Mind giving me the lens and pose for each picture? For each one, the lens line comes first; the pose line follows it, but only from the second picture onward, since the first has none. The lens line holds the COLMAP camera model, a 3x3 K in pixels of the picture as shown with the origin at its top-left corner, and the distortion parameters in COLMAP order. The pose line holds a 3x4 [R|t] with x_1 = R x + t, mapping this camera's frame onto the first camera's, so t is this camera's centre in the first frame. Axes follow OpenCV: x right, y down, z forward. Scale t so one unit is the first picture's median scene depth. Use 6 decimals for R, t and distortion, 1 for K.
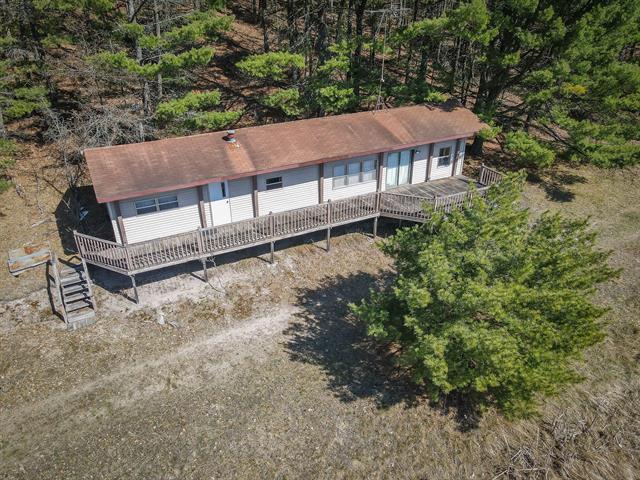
lens RADIAL K [[466.4, 0, 320.0], [0, 466.4, 240.0], [0, 0, 1]] dist [0.007512, 0.009428]
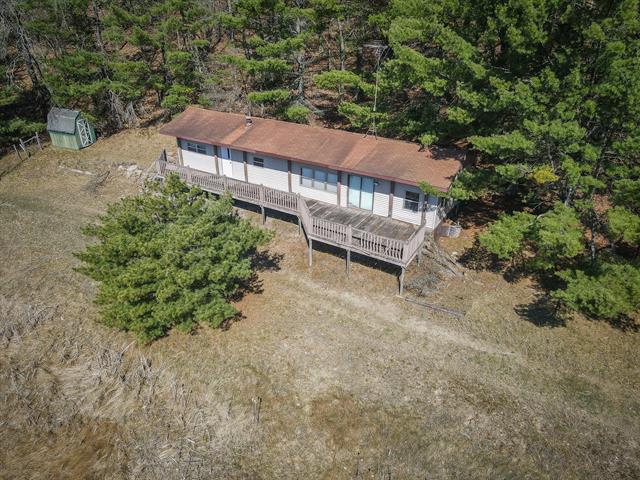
lens RADIAL K [[466.4, 0, 320.0], [0, 466.4, 240.0], [0, 0, 1]] dist [0.007512, 0.009428]
pose [[0.517008, 0.414477, -0.748940, 1.110560], [-0.409772, 0.888022, 0.208573, -0.278782], [0.751525, 0.199061, 0.628956, 0.333009]]
